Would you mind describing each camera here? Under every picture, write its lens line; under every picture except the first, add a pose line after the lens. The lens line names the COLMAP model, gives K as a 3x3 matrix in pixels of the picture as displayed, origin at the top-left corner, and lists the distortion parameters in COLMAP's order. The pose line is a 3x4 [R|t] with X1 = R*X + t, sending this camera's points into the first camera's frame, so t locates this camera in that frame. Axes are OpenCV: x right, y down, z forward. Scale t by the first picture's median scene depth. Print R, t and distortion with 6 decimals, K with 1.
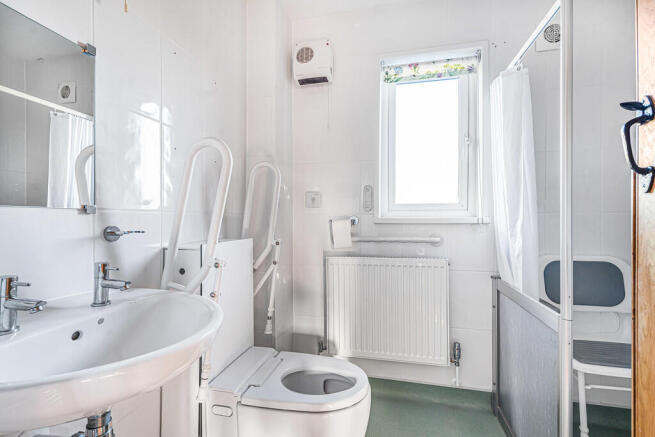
lens RADIAL K [[293.3, 0, 327.5], [0, 293.3, 218.5], [0, 0, 1]] dist [-0.009536, 0.000188]
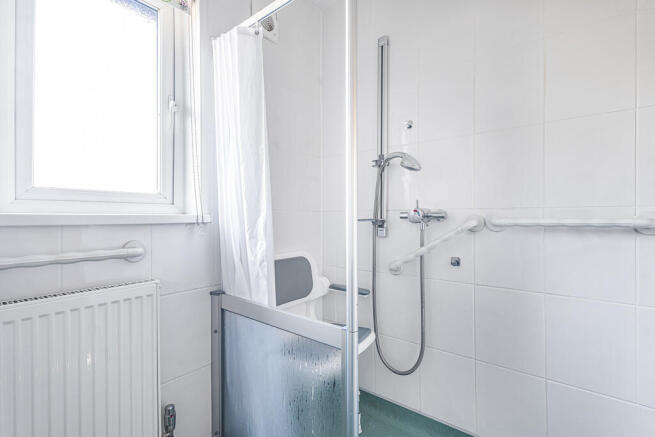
lens RADIAL K [[293.3, 0, 327.5], [0, 293.3, 218.5], [0, 0, 1]] dist [-0.009536, 0.000188]
pose [[0.420282, 0.001963, 0.907391, -0.001870], [0.003027, 0.999989, -0.003565, 0.008940], [-0.907388, 0.004245, 0.420272, 0.407084]]
